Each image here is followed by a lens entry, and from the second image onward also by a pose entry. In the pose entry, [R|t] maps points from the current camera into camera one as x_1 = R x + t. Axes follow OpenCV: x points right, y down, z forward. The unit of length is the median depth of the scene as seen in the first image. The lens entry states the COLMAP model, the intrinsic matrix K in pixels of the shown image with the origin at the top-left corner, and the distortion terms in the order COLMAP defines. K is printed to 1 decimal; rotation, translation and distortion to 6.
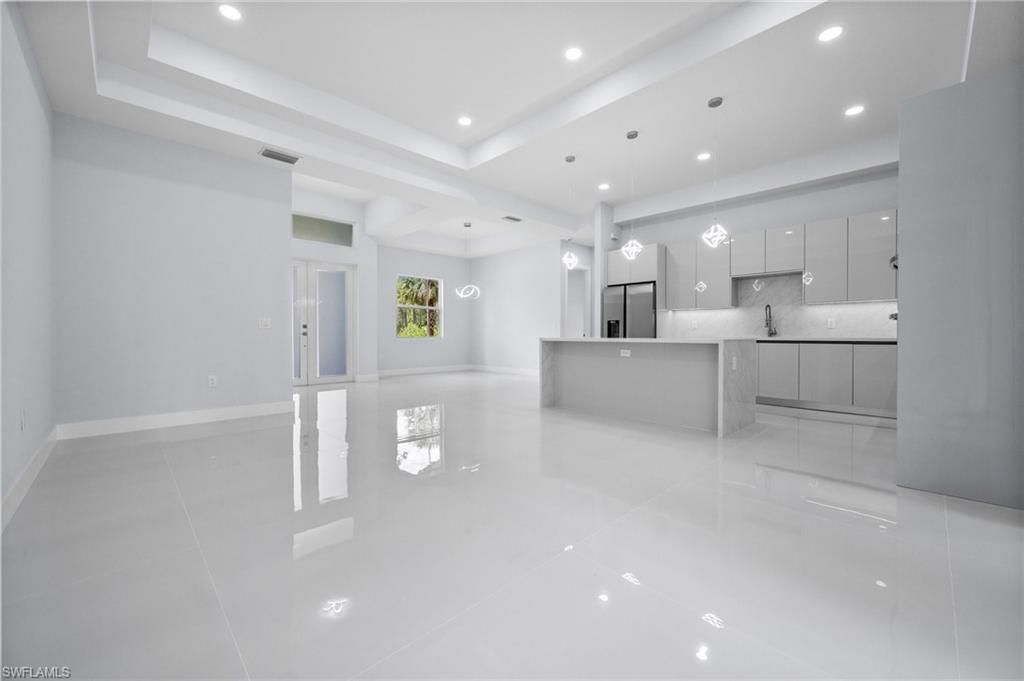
lens RADIAL K [[405.8, 0, 510.8], [0, 405.8, 337.3], [0, 0, 1]] dist [-0.000335, -0.000148]
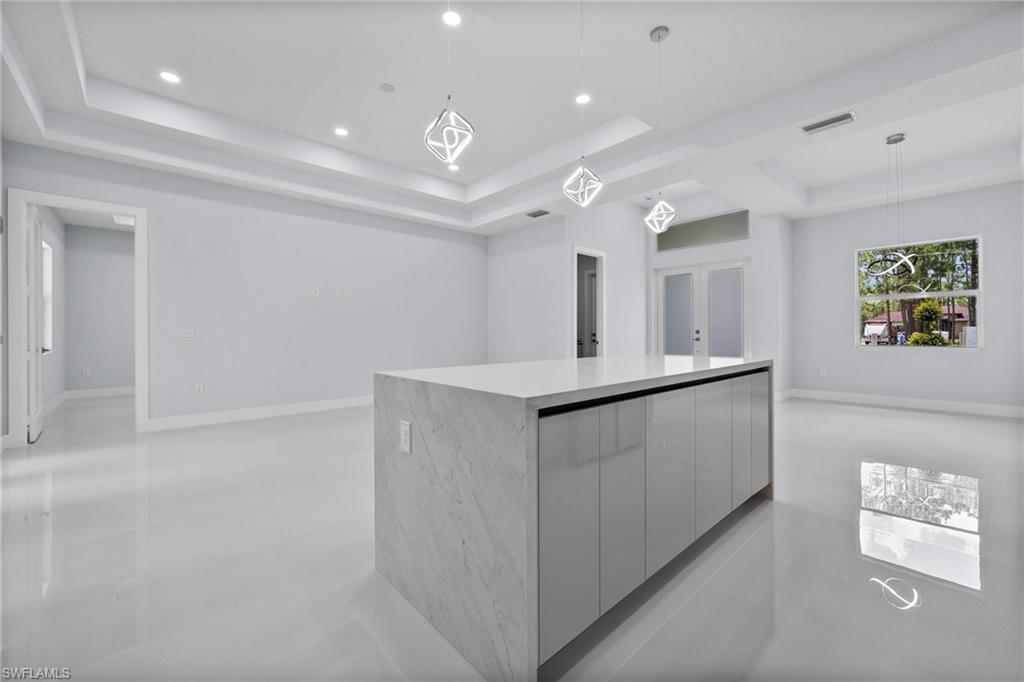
lens RADIAL K [[408.5, 0, 510.7], [0, 408.5, 332.4], [0, 0, 1]] dist [0.000309, 0.000072]
pose [[-0.037195, -0.004092, -0.999300, 0.516213], [-0.002792, 0.999988, -0.003991, -0.020425], [0.999304, 0.002642, -0.037206, 0.595168]]
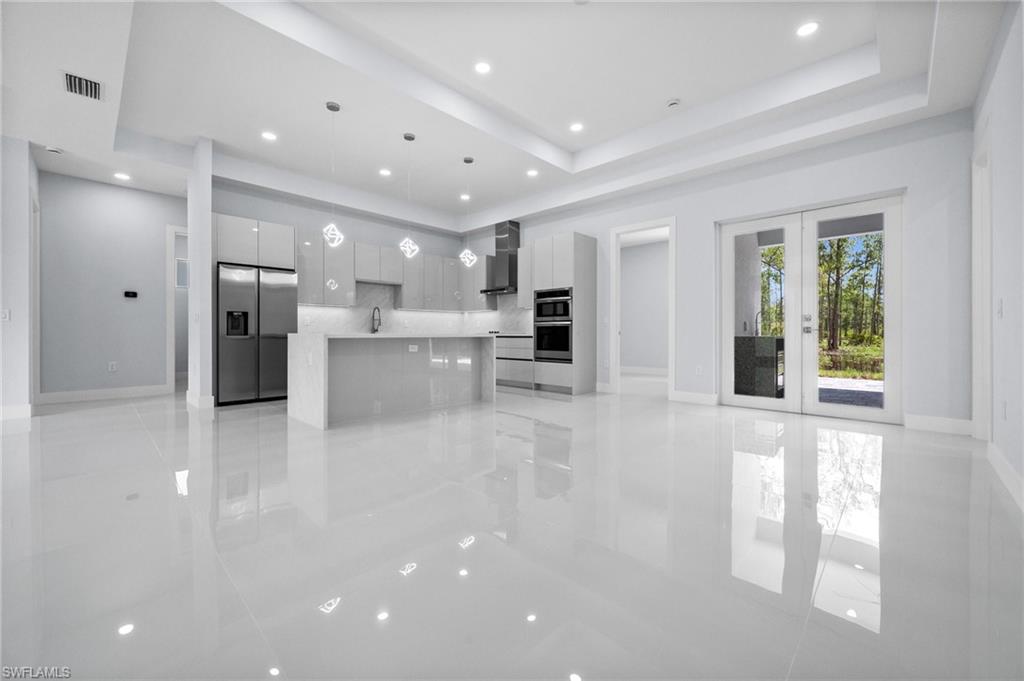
lens RADIAL K [[405.8, 0, 510.8], [0, 405.8, 337.3], [0, 0, 1]] dist [-0.000335, -0.000148]
pose [[-0.031123, -0.010162, 0.999464, -0.470337], [0.006292, 0.999927, 0.010362, 0.001093], [-0.999496, 0.006611, -0.031057, 0.490125]]
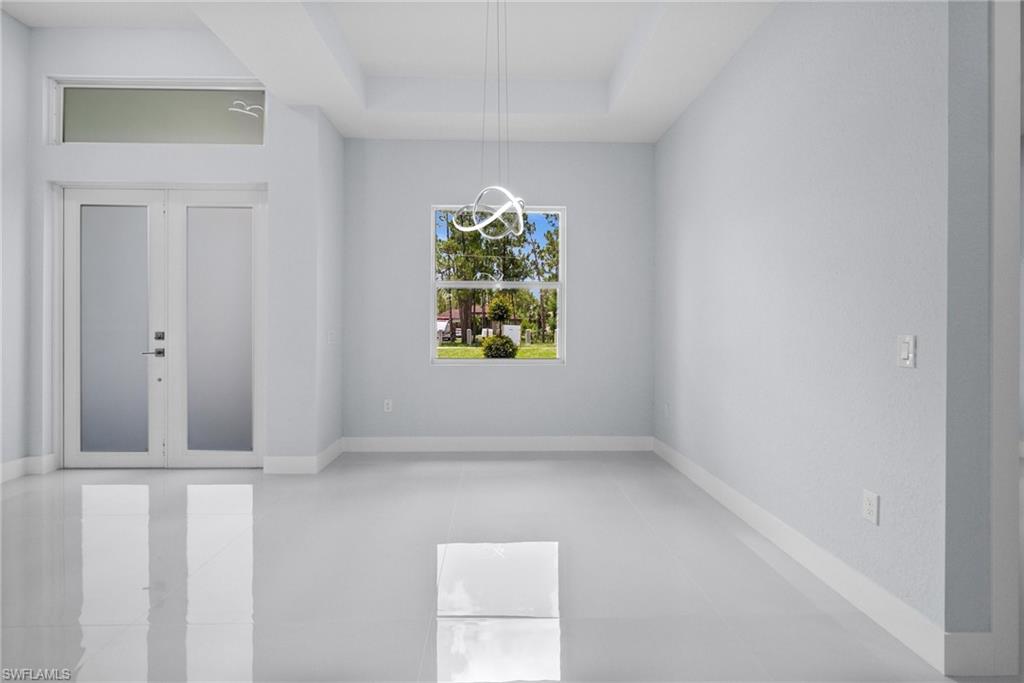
lens RADIAL K [[497.9, 0, 512.0], [0, 497.9, 328.5], [0, 0, 1]] dist [-0.001798, -0.000624]
pose [[0.742128, 0.004303, -0.670244, 0.150189], [-0.009642, 0.999944, -0.004257, -0.037104], [0.670189, 0.009622, 0.742128, 0.872865]]
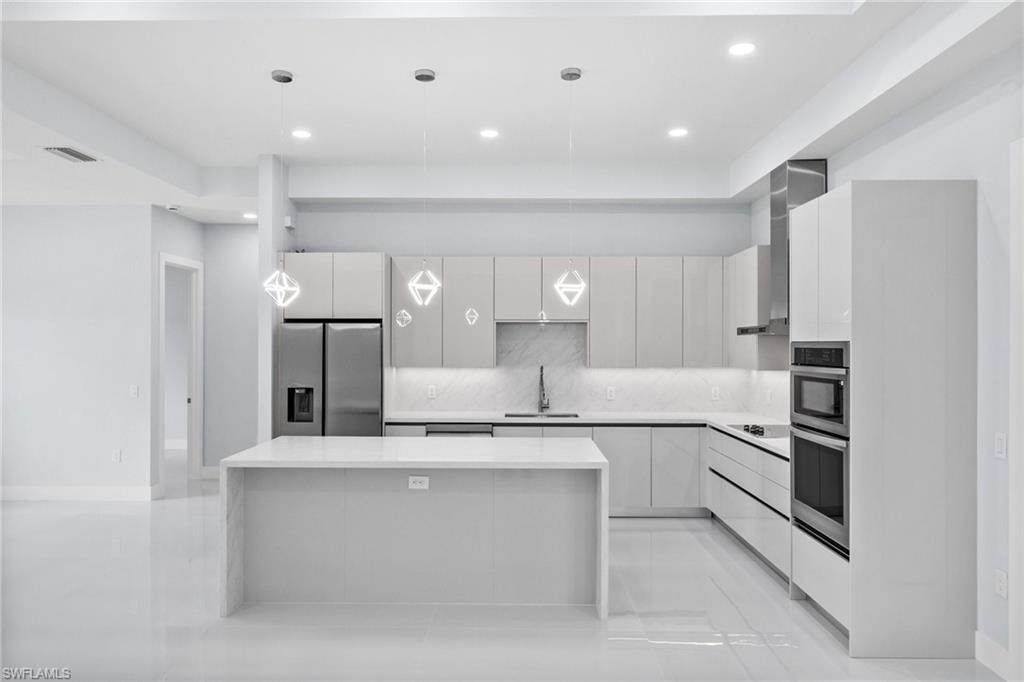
lens RADIAL K [[683.6, 0, 506.4], [0, 683.6, 341.5], [0, 0, 1]] dist [0.001289, 0.001652]
pose [[0.710104, 0.003925, 0.704085, -0.166427], [0.003922, 0.999947, -0.009529, -0.085636], [-0.704085, 0.009528, 0.710051, 0.176538]]
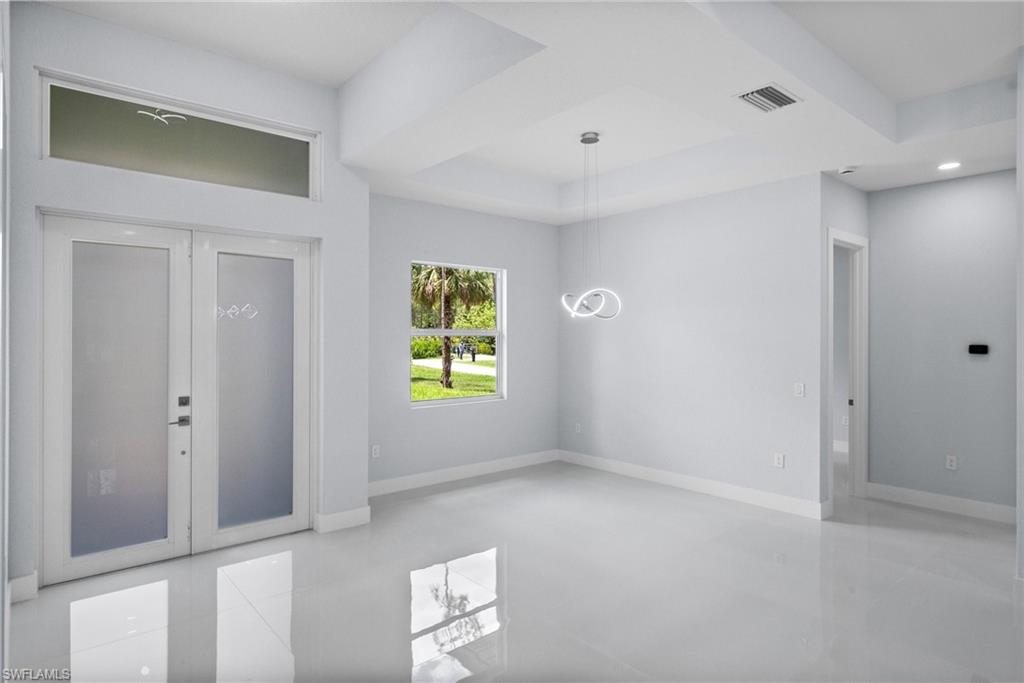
lens RADIAL K [[565.6, 0, 506.1], [0, 565.6, 335.4], [0, 0, 1]] dist [-0.000204, 0.000447]
pose [[0.997843, 0.001373, -0.065637, -0.174541], [-0.002088, 0.999939, -0.010828, -0.085327], [0.065618, 0.010942, 0.997785, 0.500274]]
